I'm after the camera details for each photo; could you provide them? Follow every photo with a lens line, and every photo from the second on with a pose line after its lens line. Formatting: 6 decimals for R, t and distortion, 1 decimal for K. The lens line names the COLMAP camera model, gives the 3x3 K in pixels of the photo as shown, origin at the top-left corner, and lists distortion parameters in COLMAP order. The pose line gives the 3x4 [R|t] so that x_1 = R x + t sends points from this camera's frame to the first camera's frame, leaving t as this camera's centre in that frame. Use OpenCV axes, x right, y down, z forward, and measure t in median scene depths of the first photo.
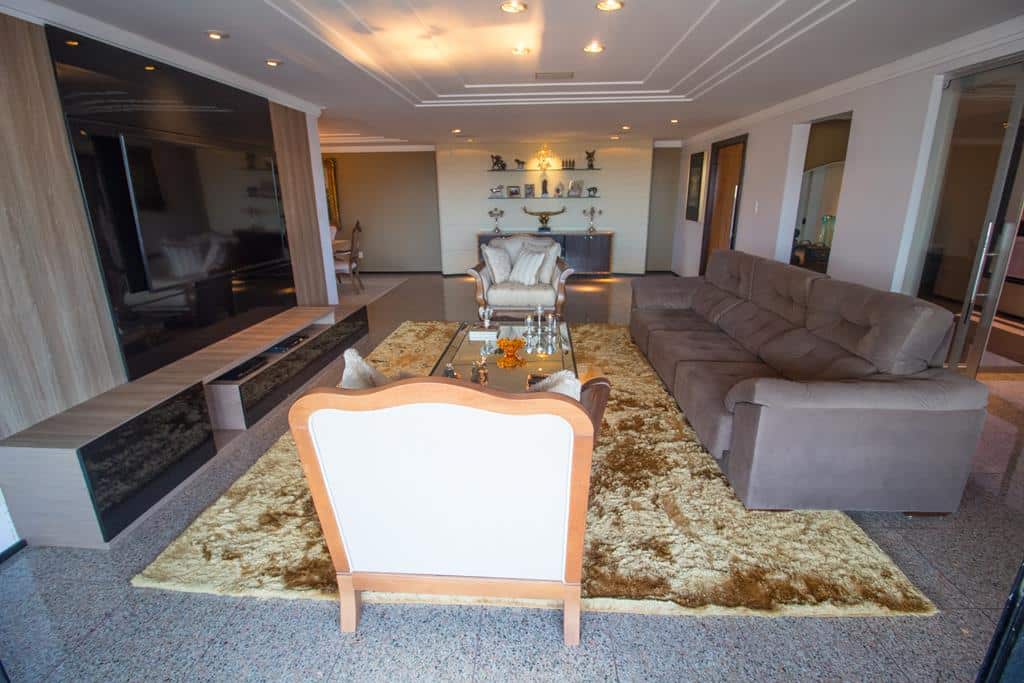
lens RADIAL K [[472.0, 0, 516.8], [0, 472.0, 340.1], [0, 0, 1]] dist [0.001275, -0.011781]
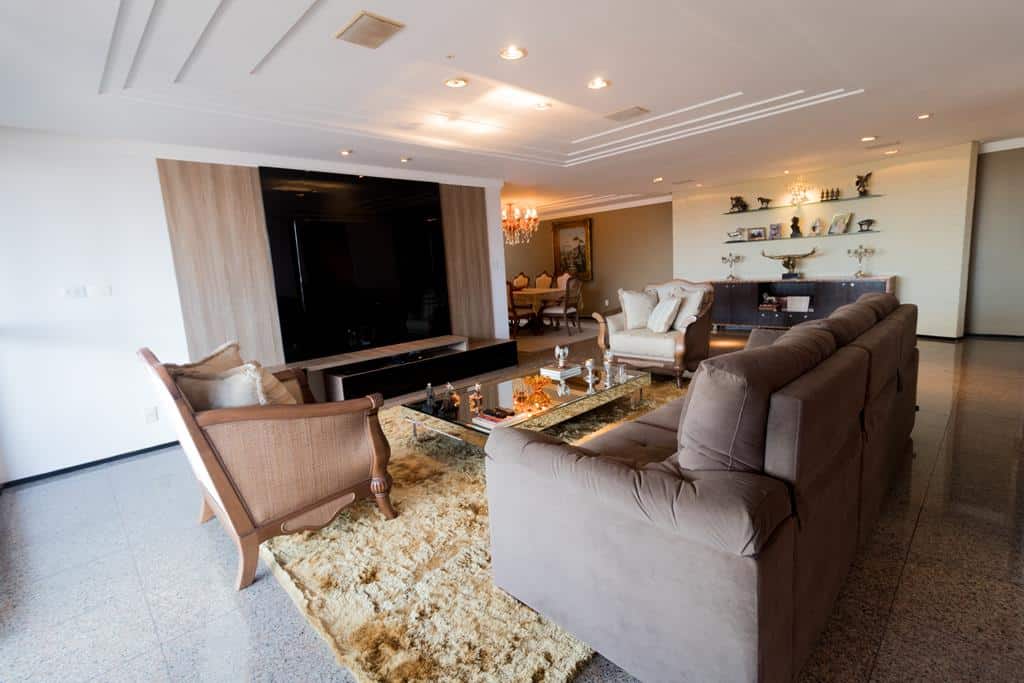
lens RADIAL K [[469.9, 0, 514.5], [0, 469.9, 339.1], [0, 0, 1]] dist [0.007129, -0.000050]
pose [[0.733504, 0.070877, -0.675979, 0.595329], [-0.147440, 0.987459, -0.056450, -0.015435], [0.663501, 0.141073, 0.734755, 0.199324]]
